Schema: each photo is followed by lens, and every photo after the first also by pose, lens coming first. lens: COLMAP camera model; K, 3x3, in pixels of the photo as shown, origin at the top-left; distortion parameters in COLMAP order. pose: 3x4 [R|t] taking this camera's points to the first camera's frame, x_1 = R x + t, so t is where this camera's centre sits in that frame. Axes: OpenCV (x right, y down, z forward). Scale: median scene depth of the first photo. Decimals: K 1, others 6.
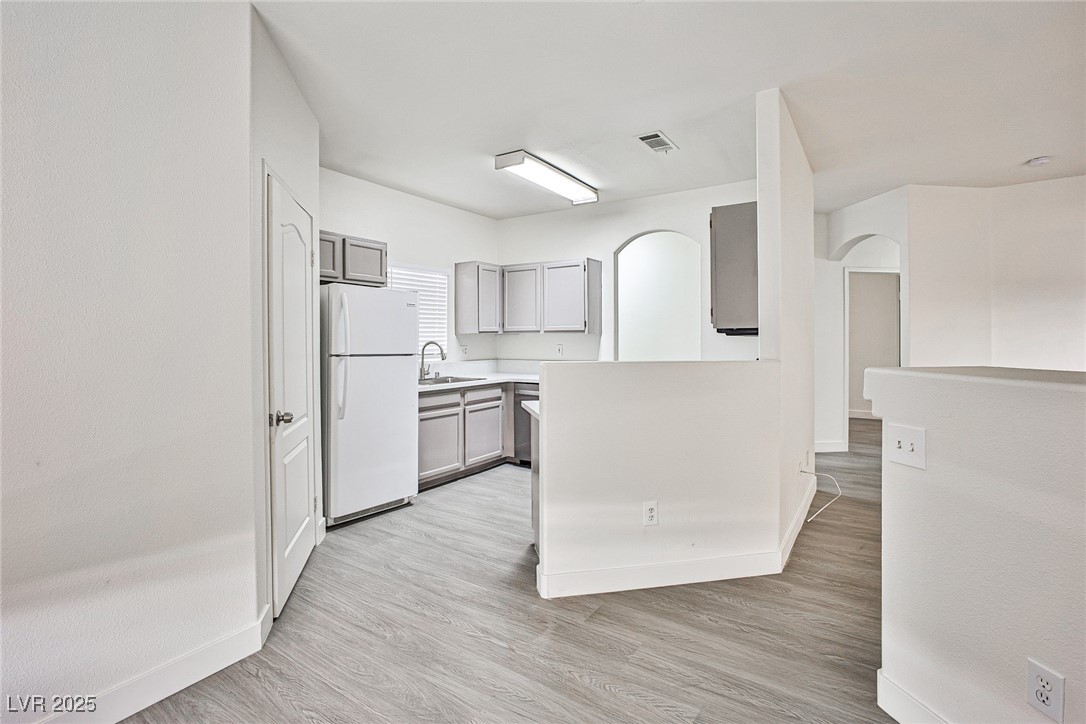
lens RADIAL K [[488.0, 0, 549.6], [0, 488.0, 344.7], [0, 0, 1]] dist [-0.031941, 0.010301]
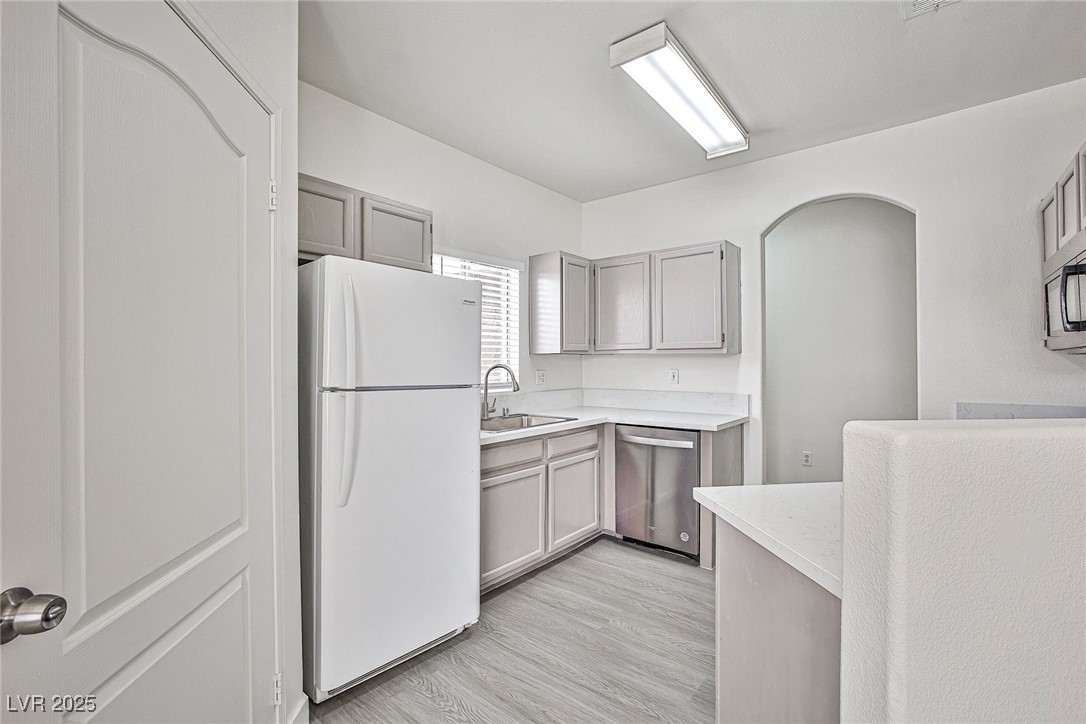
lens RADIAL K [[488.0, 0, 549.7], [0, 488.0, 364.1], [0, 0, 1]] dist [-0.031941, 0.010301]
pose [[0.992940, -0.003262, -0.118575, -0.092307], [0.001958, 0.999936, -0.011113, 0.000598], [0.118603, 0.010802, 0.992883, 0.337687]]
